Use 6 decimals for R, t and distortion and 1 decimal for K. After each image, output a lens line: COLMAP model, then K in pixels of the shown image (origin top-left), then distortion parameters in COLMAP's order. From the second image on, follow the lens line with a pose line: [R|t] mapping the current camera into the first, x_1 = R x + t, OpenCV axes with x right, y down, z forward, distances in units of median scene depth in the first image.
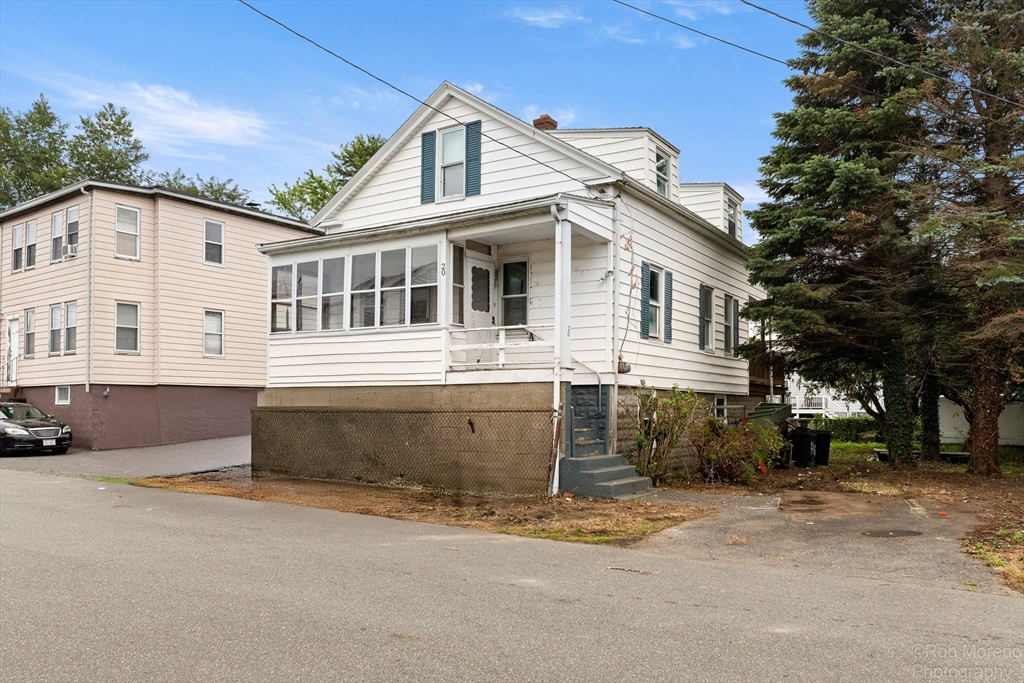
lens RADIAL K [[774.6, 0, 517.1], [0, 774.6, 341.3], [0, 0, 1]] dist [-0.002527, -0.001853]
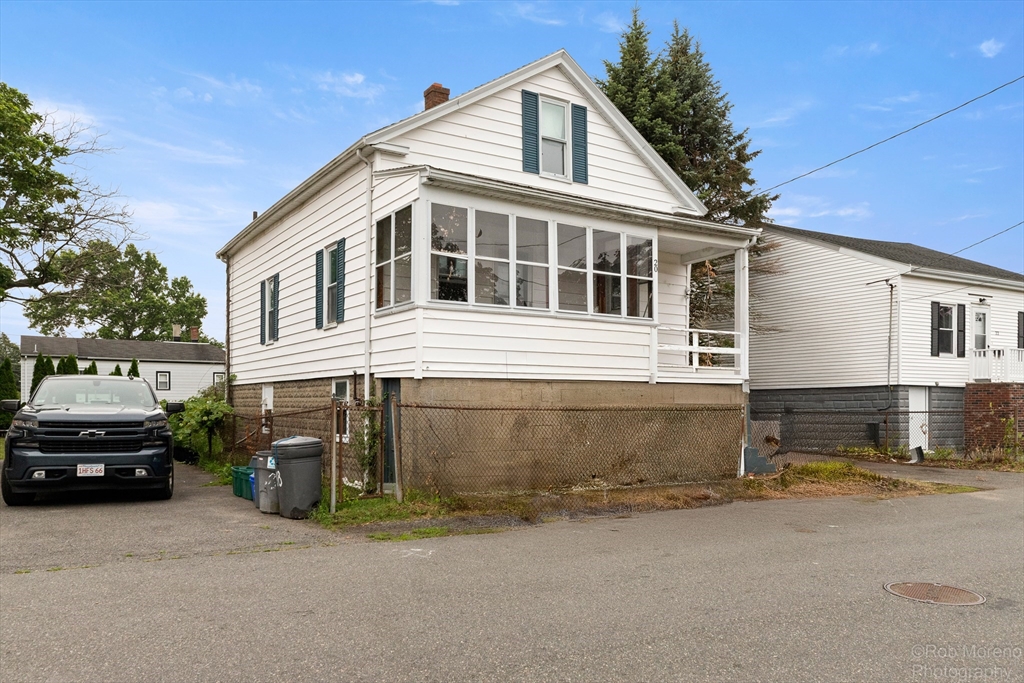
lens RADIAL K [[774.6, 0, 516.9], [0, 774.6, 343.5], [0, 0, 1]] dist [-0.002527, -0.001853]
pose [[0.407900, 0.069271, 0.910395, -0.936771], [-0.081560, 0.995896, -0.039234, 0.052395], [-0.909376, -0.058249, 0.411876, 0.659110]]
